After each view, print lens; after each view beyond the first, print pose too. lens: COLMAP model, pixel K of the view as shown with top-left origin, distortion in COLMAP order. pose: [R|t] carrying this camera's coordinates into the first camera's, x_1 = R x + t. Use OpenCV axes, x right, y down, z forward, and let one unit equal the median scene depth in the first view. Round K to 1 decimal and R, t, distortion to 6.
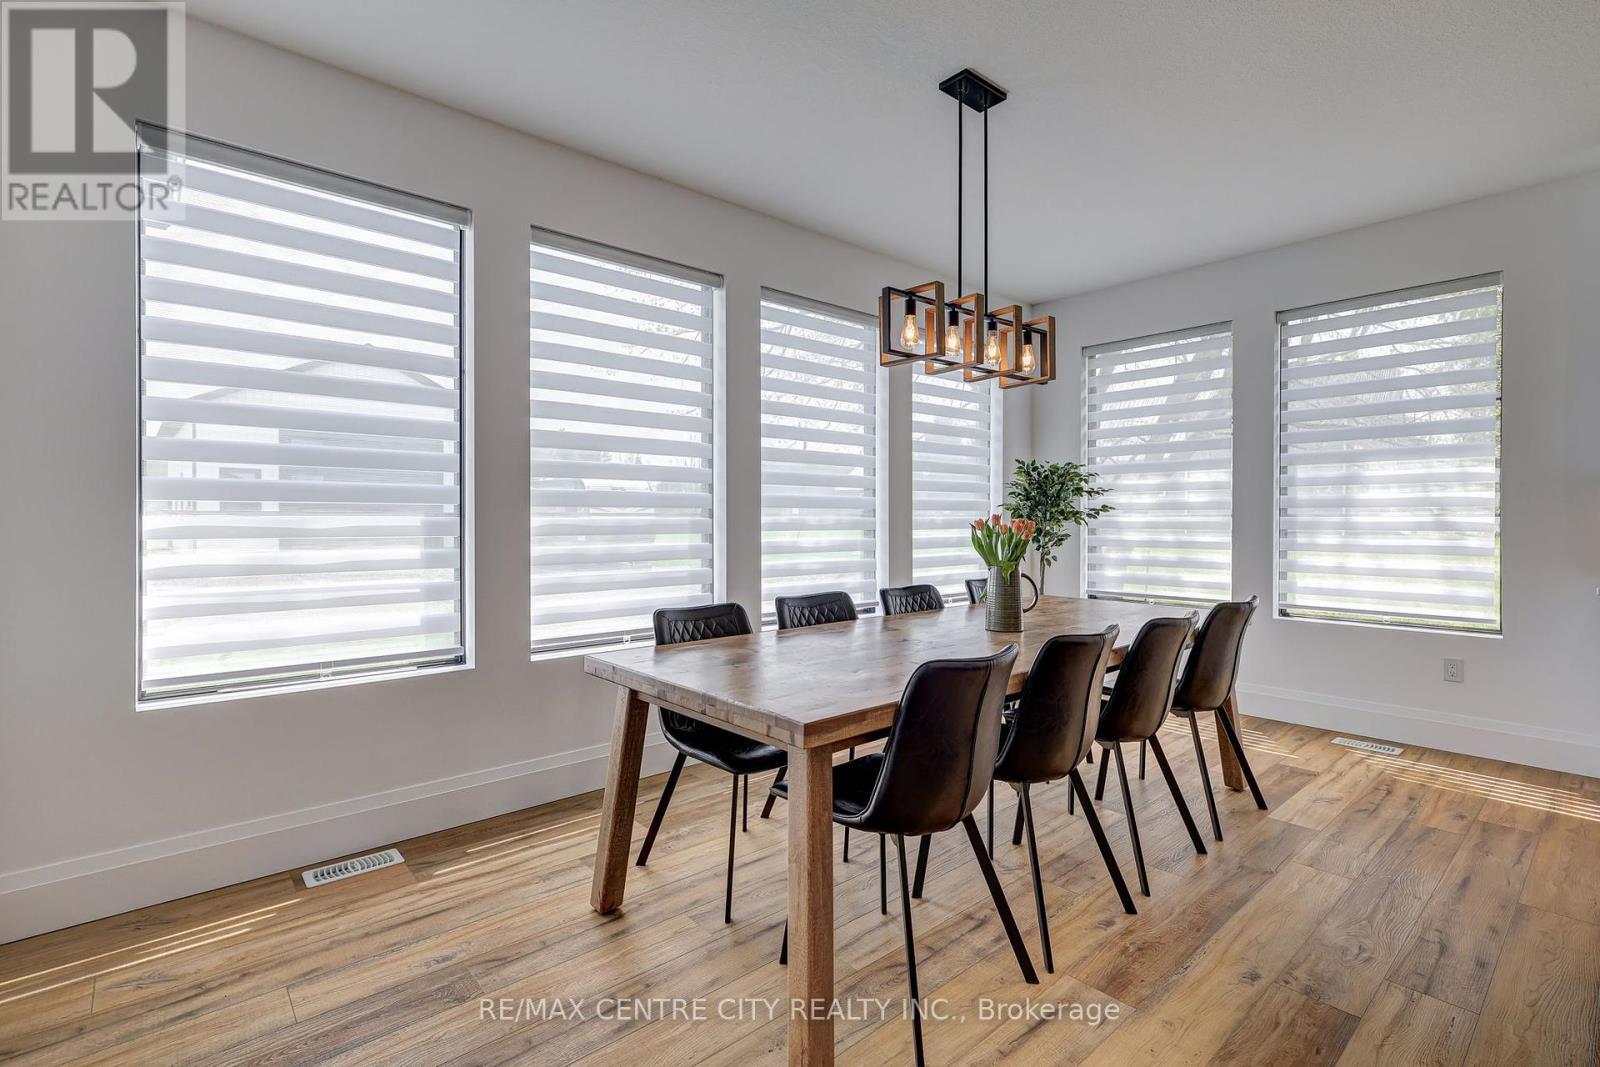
lens RADIAL K [[748.1, 0, 793.5], [0, 748.1, 533.5], [0, 0, 1]] dist [-0.000165, 0.001807]
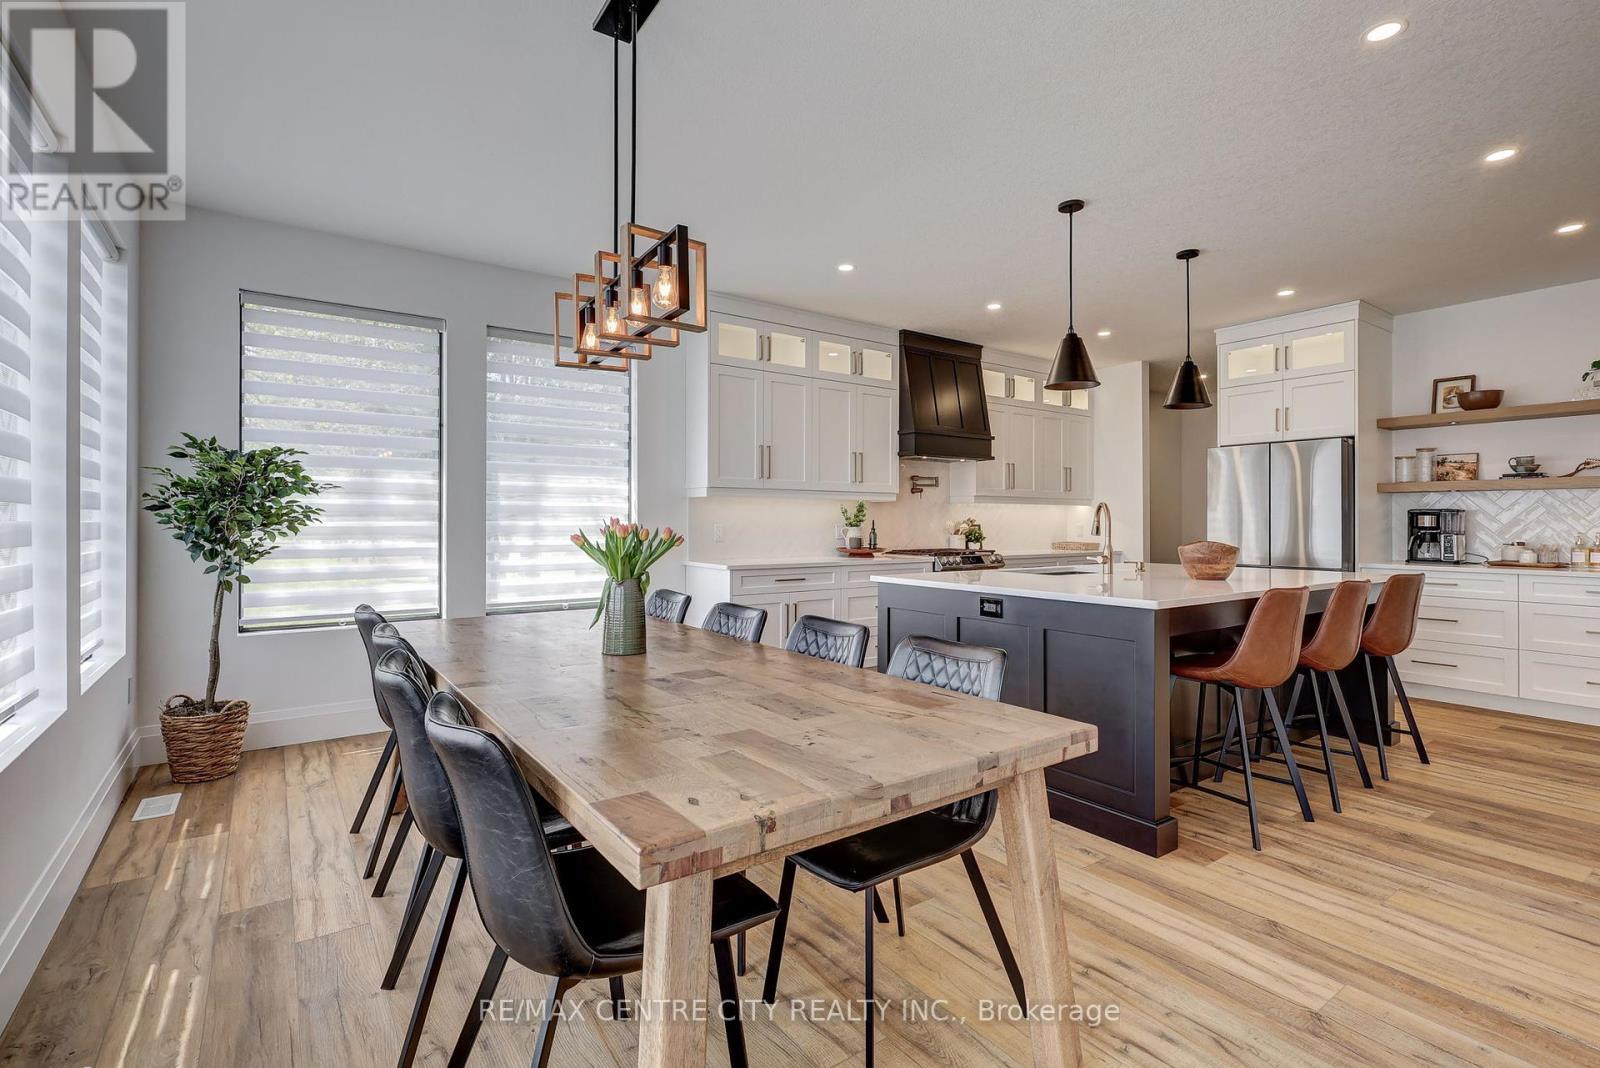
lens RADIAL K [[748.1, 0, 835.8], [0, 748.1, 512.1], [0, 0, 1]] dist [-0.000165, 0.001807]
pose [[0.080395, 0.010493, 0.996708, -0.537395], [0.020444, 0.999717, -0.012174, -0.019945], [-0.996553, 0.021355, 0.080158, 0.649058]]
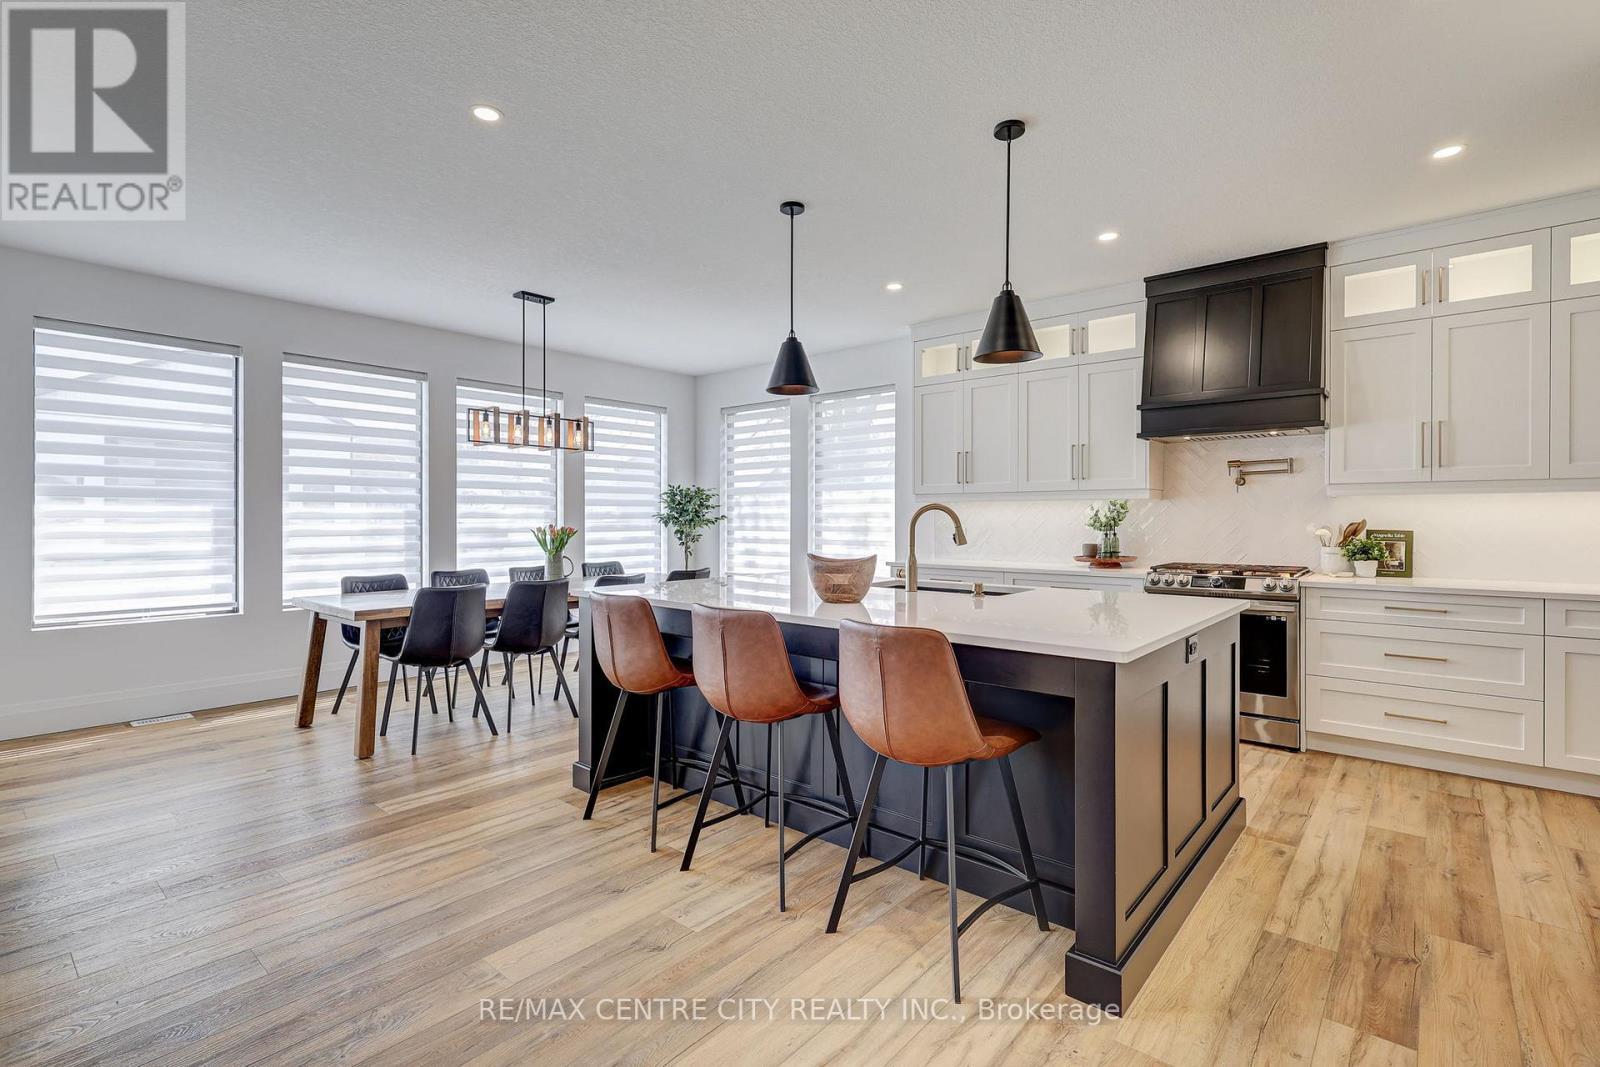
lens RADIAL K [[748.1, 0, 796.7], [0, 748.1, 528.7], [0, 0, 1]] dist [-0.000165, 0.001807]
pose [[0.989660, -0.002237, 0.143416, 0.546443], [0.003249, 0.999971, -0.006828, 0.000686], [-0.143396, 0.007224, 0.989639, -0.827305]]
